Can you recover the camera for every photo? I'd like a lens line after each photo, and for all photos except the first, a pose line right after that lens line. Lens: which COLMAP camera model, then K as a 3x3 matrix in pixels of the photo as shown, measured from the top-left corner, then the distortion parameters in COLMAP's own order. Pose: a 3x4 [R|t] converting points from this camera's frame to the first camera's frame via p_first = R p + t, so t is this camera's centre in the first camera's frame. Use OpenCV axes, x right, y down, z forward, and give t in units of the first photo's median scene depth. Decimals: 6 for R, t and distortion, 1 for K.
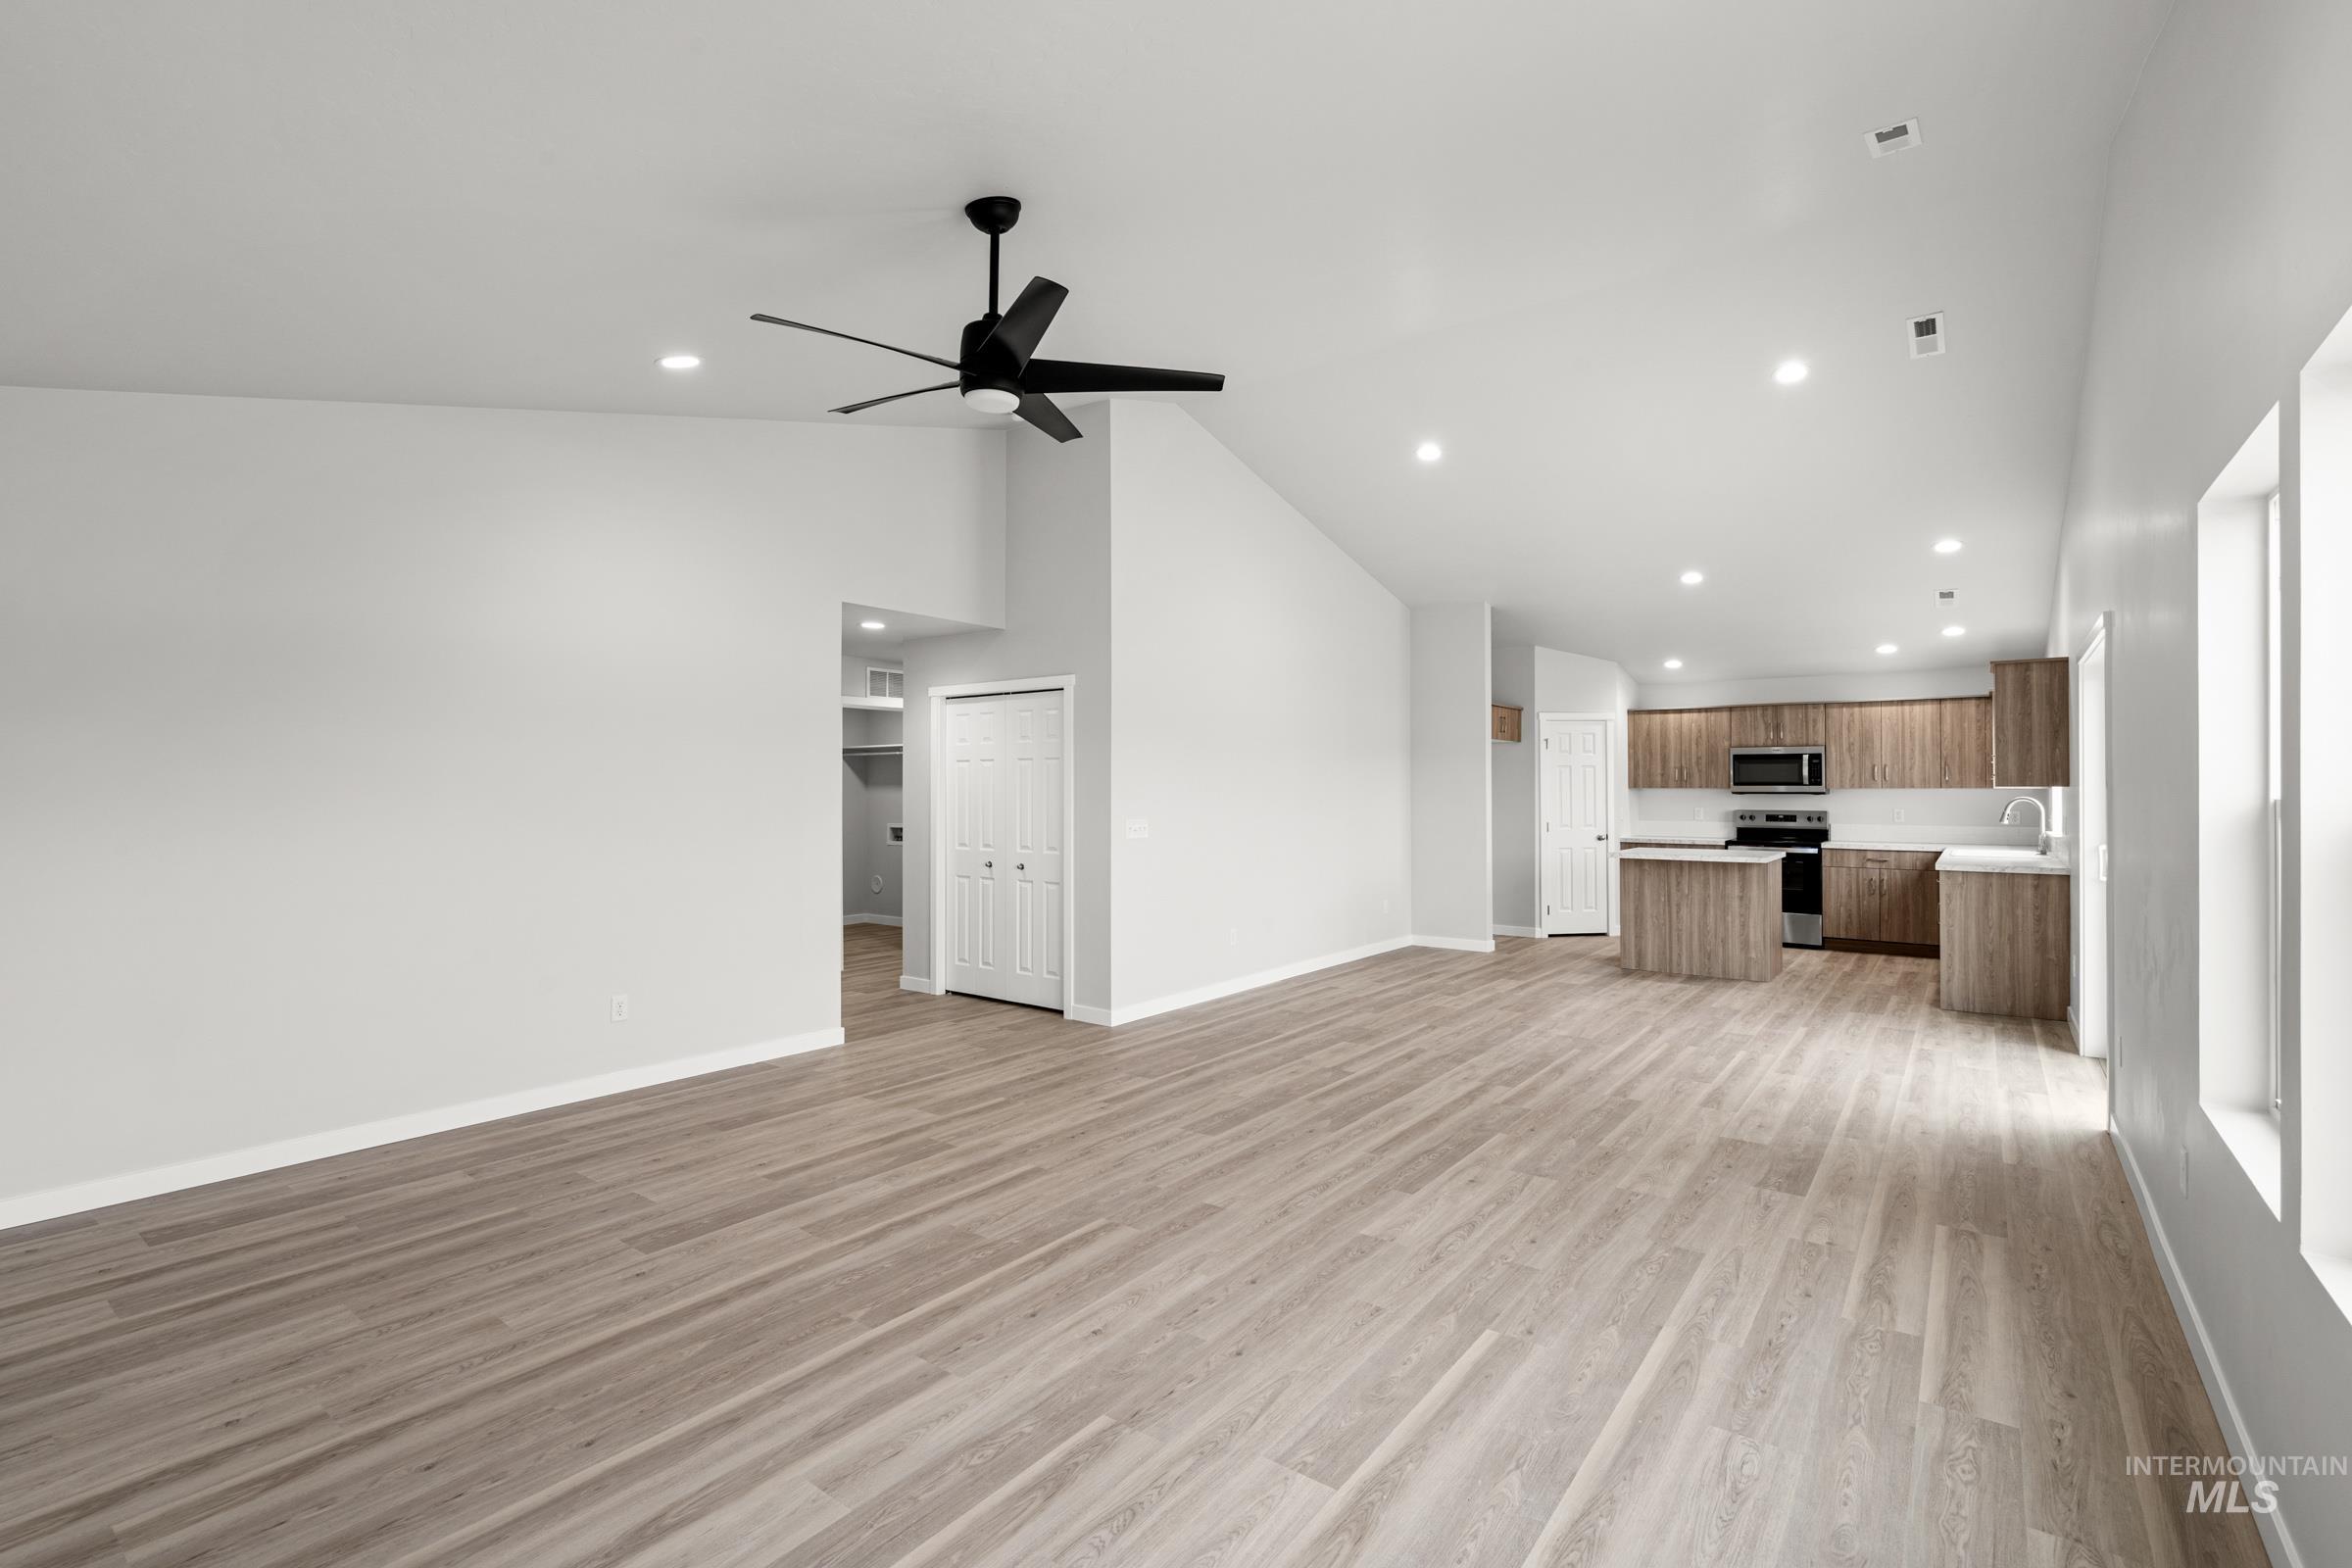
lens RADIAL K [[1105.6, 0, 1176.0], [0, 1105.6, 784.0], [0, 0, 1]] dist [0.005022, 0.000421]
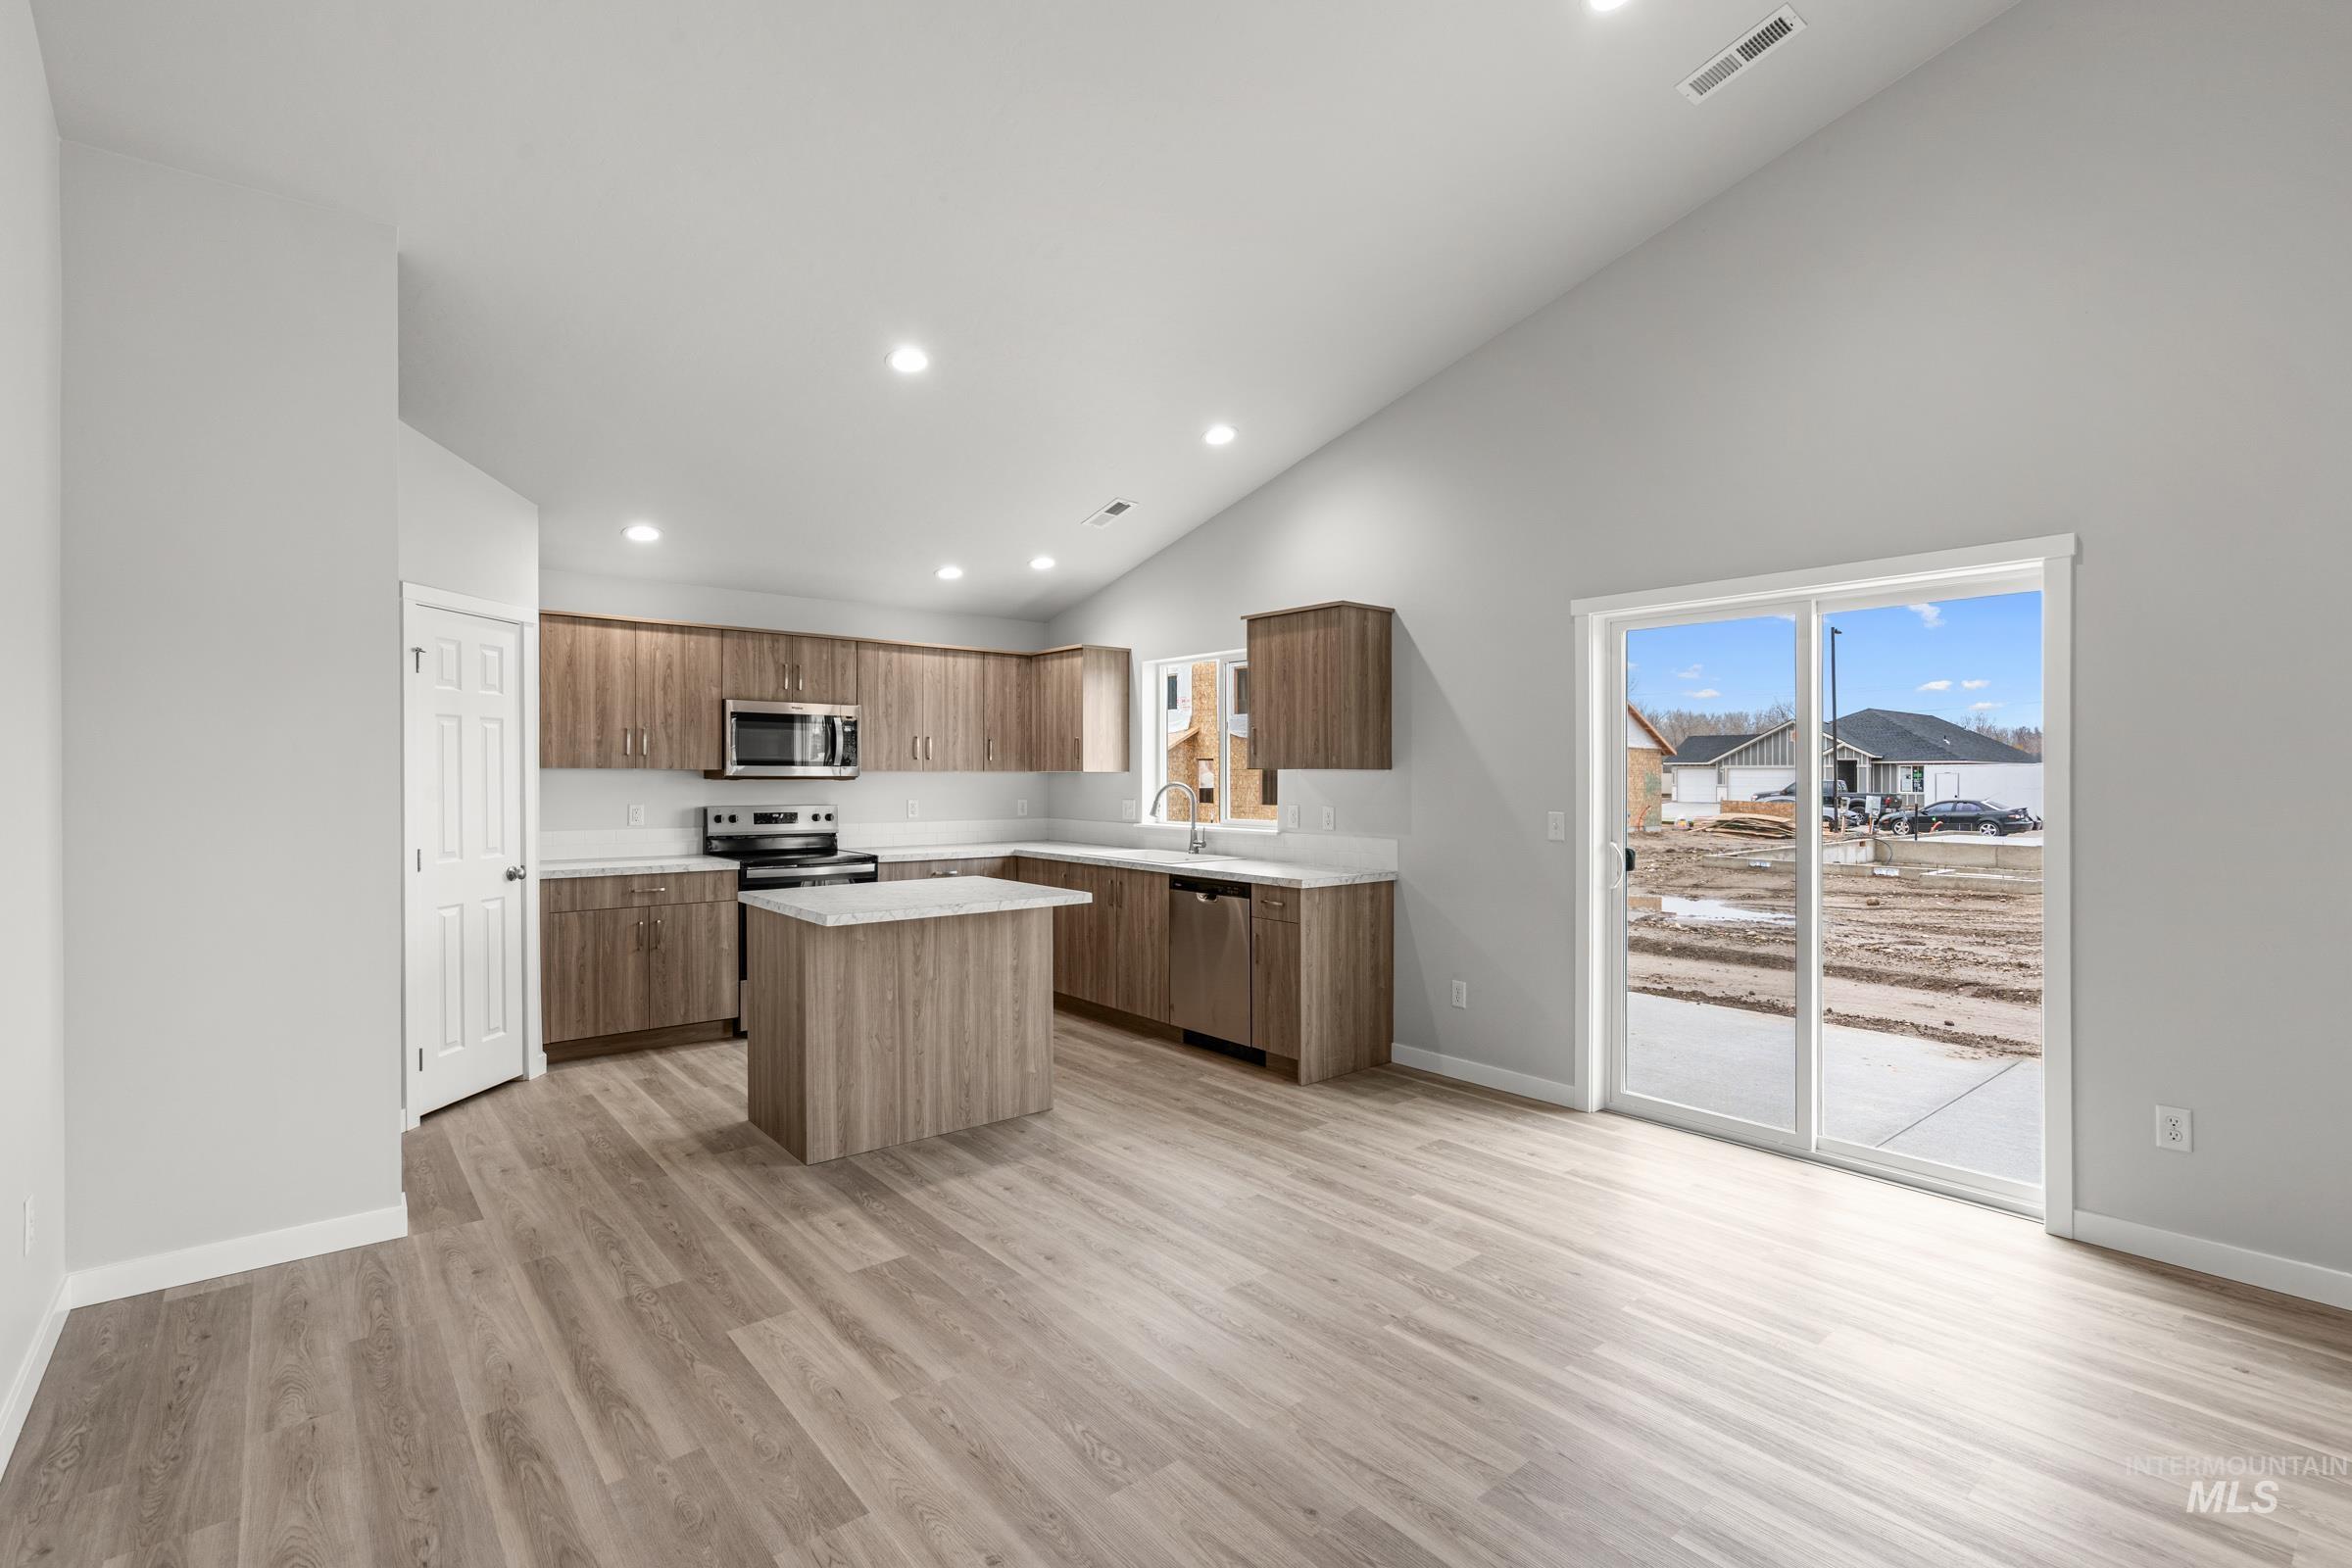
lens RADIAL K [[1089.6, 0, 1218.3], [0, 1089.6, 789.2], [0, 0, 1]] dist [0.000041, 0.000326]
pose [[0.218522, -0.012451, 0.975753, 0.008744], [-0.007487, 0.999868, 0.014435, 0.009367], [-0.975803, -0.010460, 0.218400, 1.515076]]
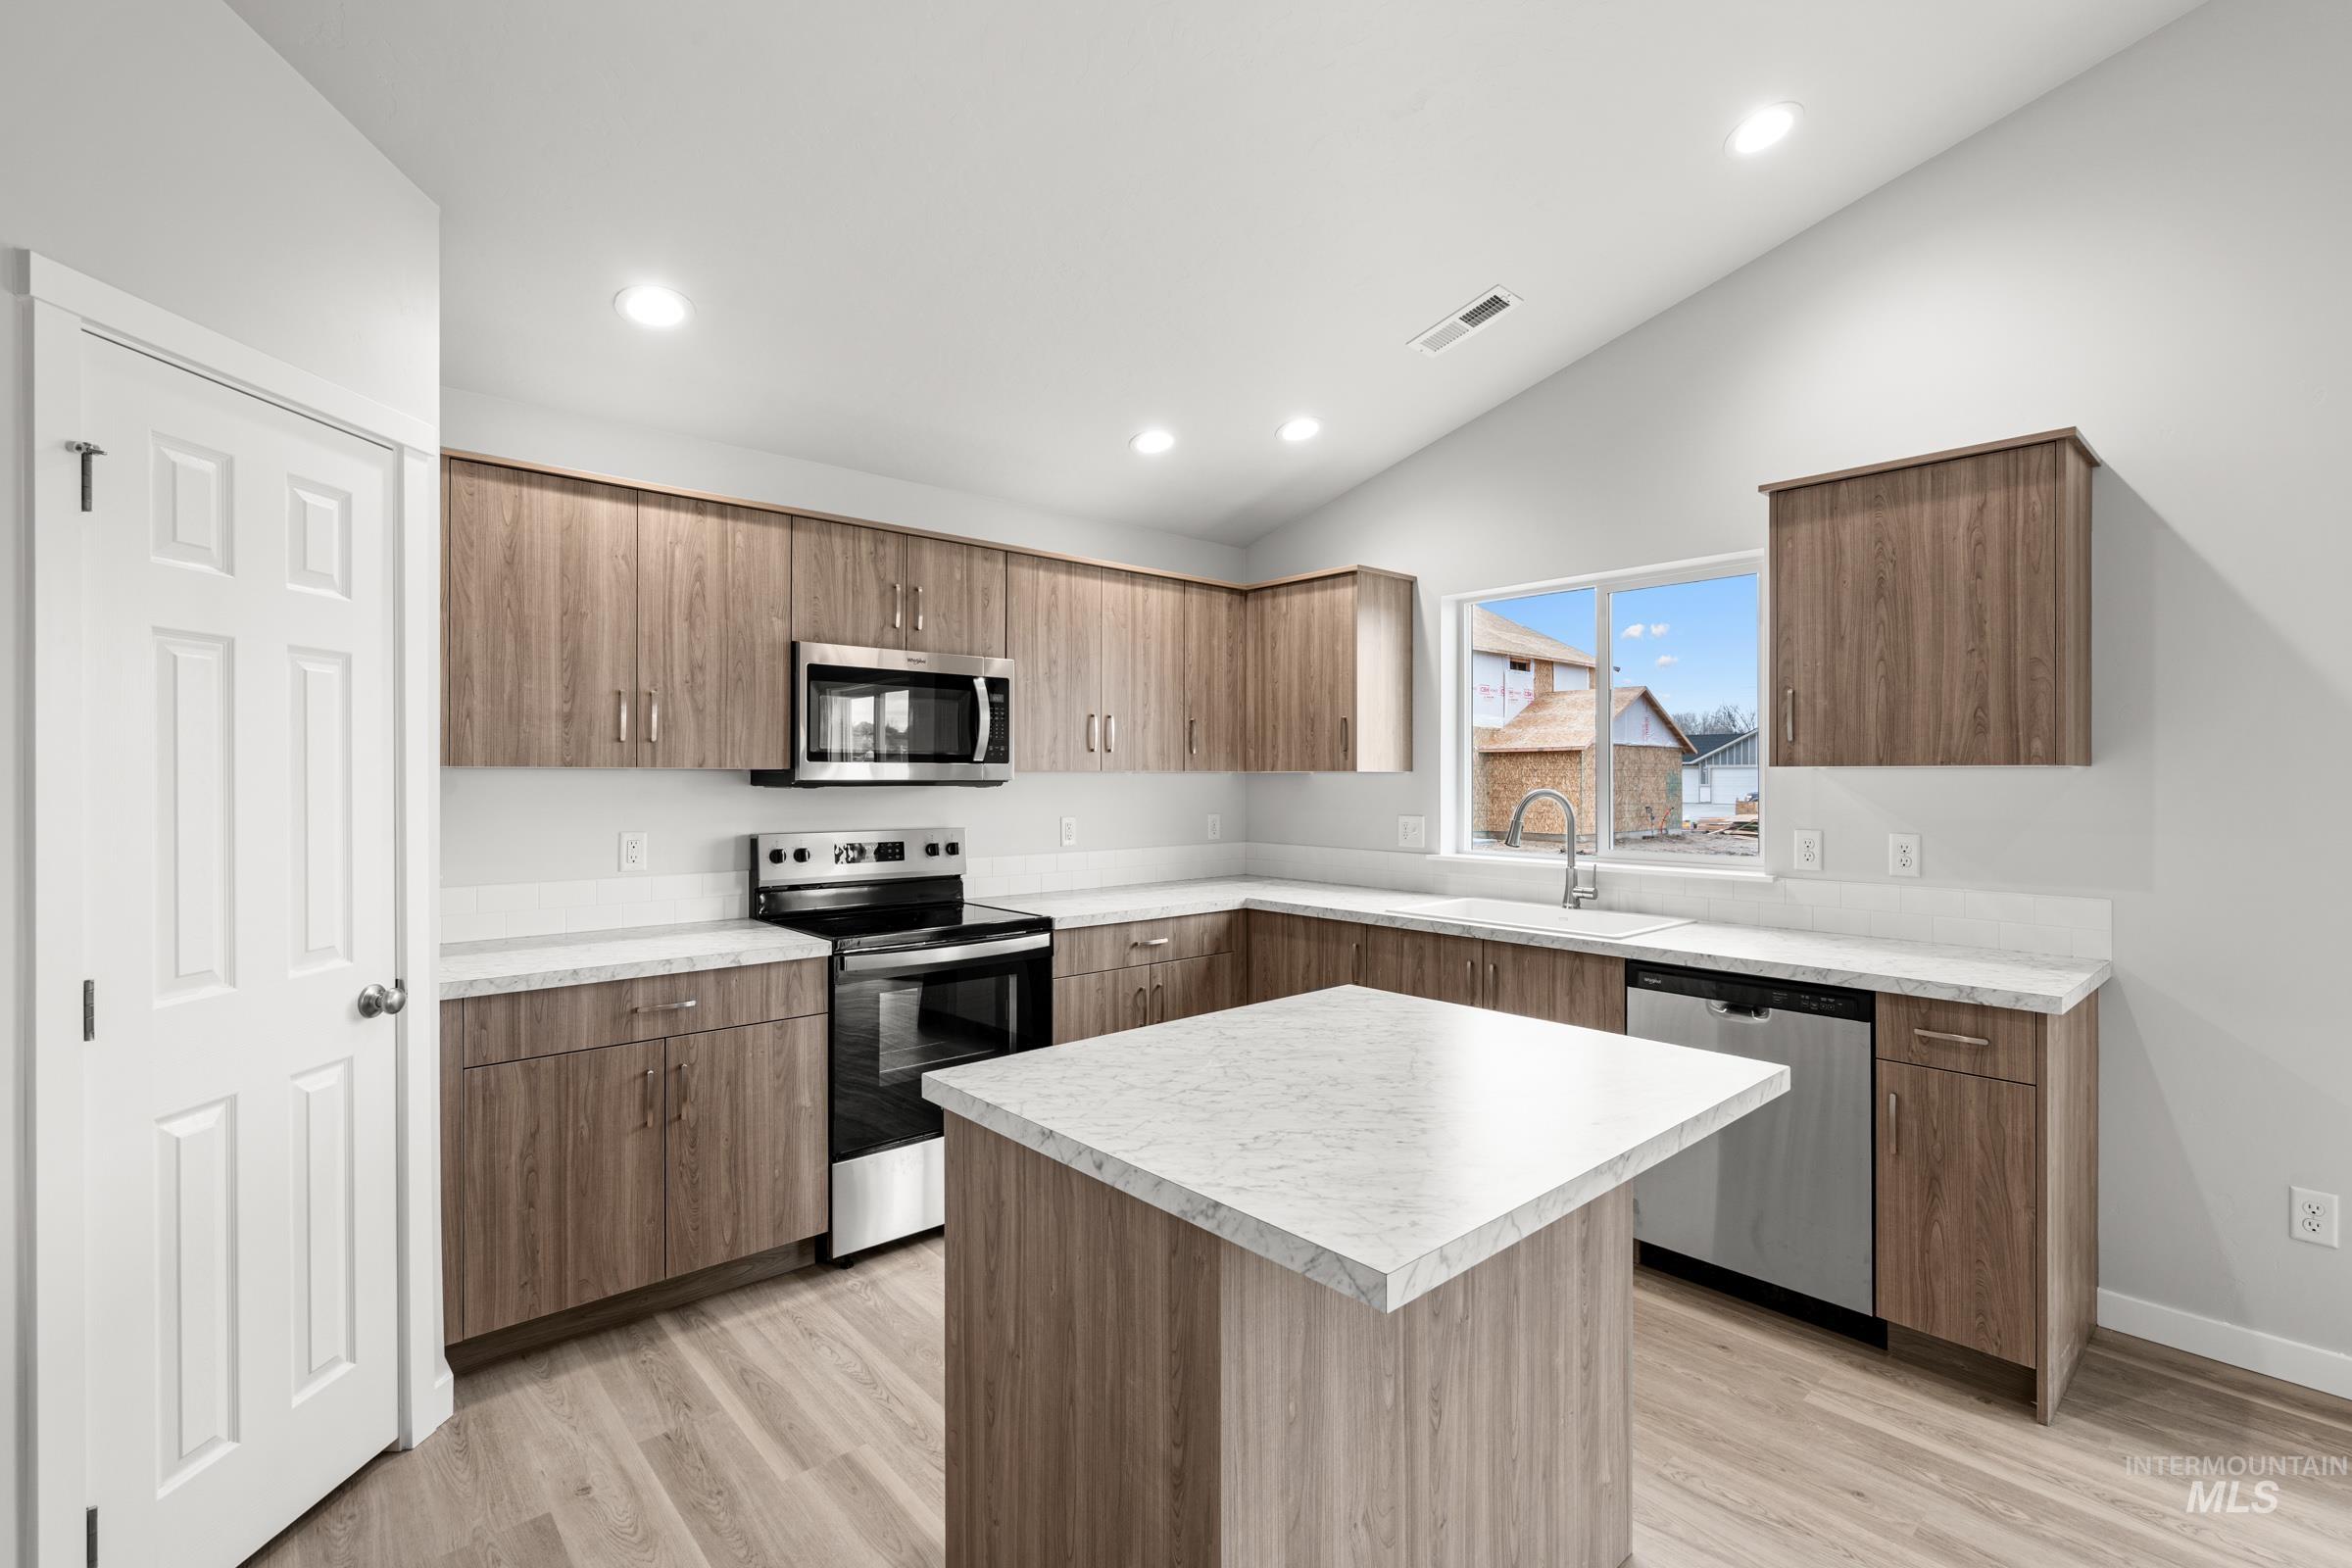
lens RADIAL K [[1080.5, 0, 1201.4], [0, 1080.5, 778.4], [0, 0, 1]] dist [-0.003012, 0.001343]
pose [[0.198777, -0.002913, 0.980040, 0.534772], [-0.005343, 0.999977, 0.004056, 0.011213], [-0.980030, -0.006043, 0.198757, 1.998094]]
